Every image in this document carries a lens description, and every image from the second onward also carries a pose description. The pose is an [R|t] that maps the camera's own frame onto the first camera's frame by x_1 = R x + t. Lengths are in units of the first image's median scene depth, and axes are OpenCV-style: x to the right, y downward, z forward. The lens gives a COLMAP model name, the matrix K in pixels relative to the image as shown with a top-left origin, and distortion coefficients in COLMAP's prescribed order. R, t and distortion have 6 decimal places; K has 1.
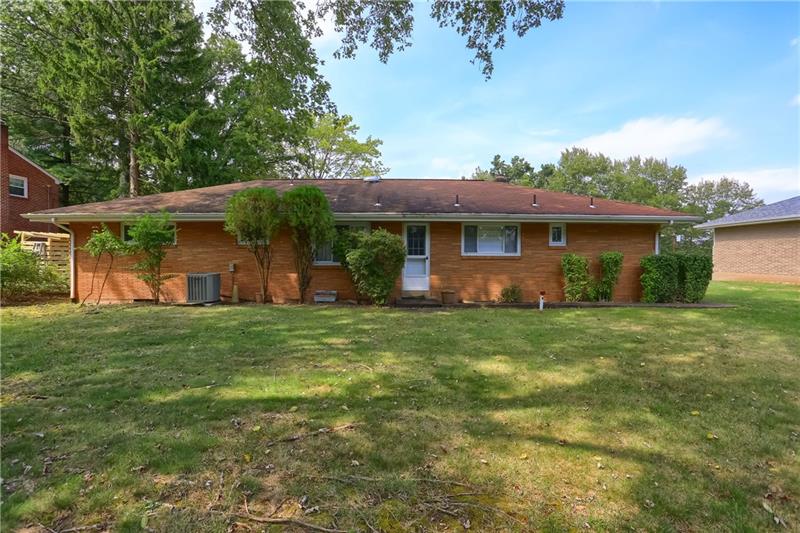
lens RADIAL K [[389.9, 0, 402.1], [0, 389.9, 267.1], [0, 0, 1]] dist [-0.024686, 0.002055]
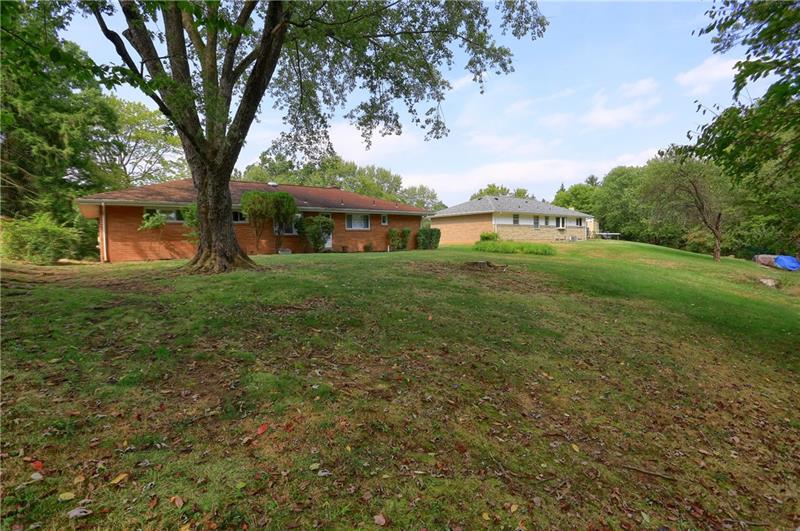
lens RADIAL K [[389.9, 0, 399.3], [0, 389.9, 264.4], [0, 0, 1]] dist [-0.024686, 0.002055]
pose [[0.790478, -0.054769, 0.610036, -0.852202], [0.040450, 0.998488, 0.037229, 0.084884], [-0.611153, -0.004753, 0.791499, -0.742120]]
